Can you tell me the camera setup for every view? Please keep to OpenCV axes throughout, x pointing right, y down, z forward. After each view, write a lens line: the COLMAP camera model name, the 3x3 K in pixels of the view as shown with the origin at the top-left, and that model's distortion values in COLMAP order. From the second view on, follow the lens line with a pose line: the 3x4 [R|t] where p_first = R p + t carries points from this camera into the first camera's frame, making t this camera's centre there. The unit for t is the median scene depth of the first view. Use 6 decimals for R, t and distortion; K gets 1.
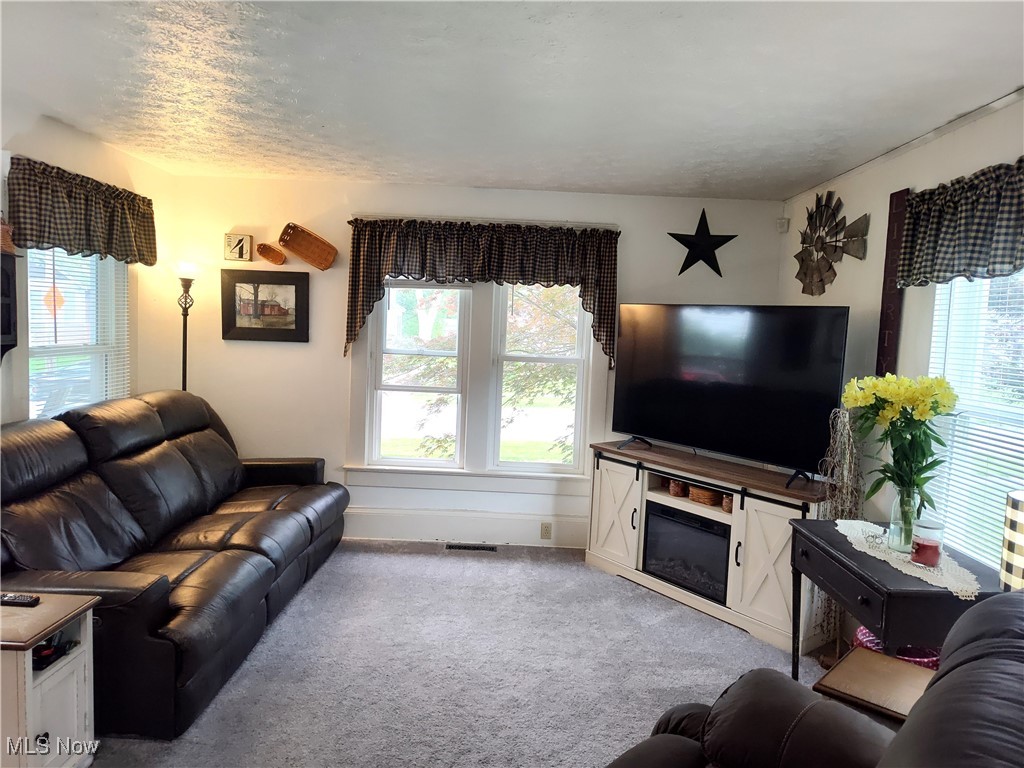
lens RADIAL K [[692.1, 0, 507.0], [0, 692.1, 387.9], [0, 0, 1]] dist [0.029810, -0.041334]
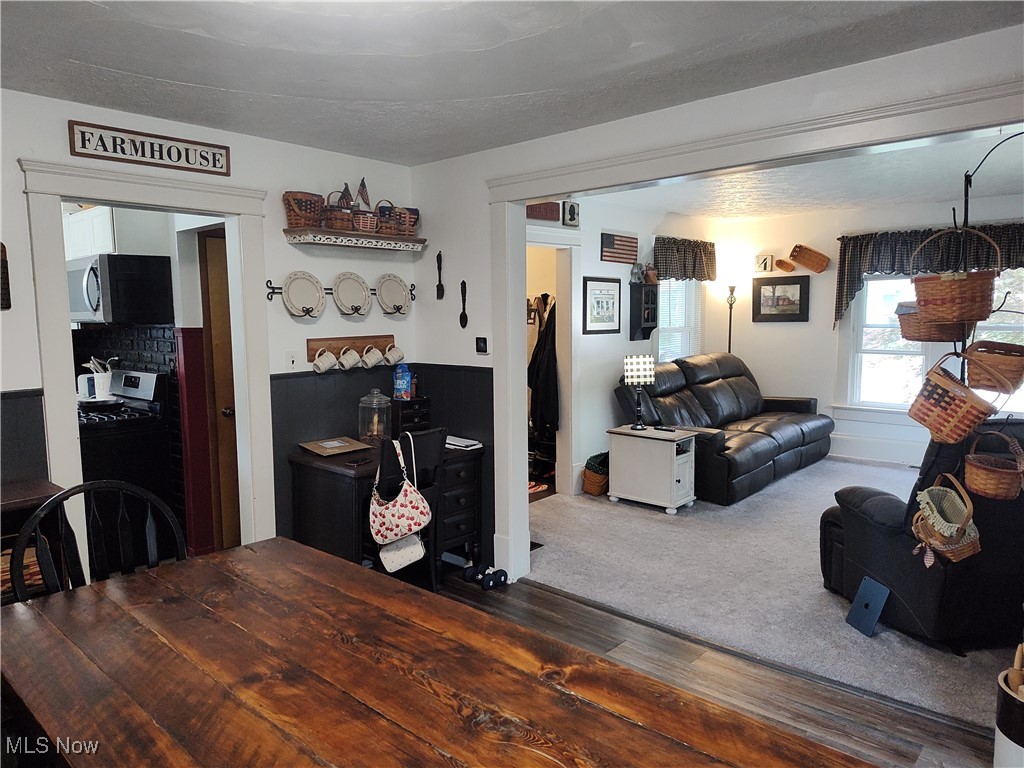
lens RADIAL K [[692.1, 0, 509.0], [0, 692.1, 385.6], [0, 0, 1]] dist [0.029810, -0.041334]
pose [[0.747846, 0.021152, -0.663535, 0.251888], [-0.012311, 0.999762, 0.017995, 0.058914], [0.663758, -0.005288, 0.747929, -0.610107]]
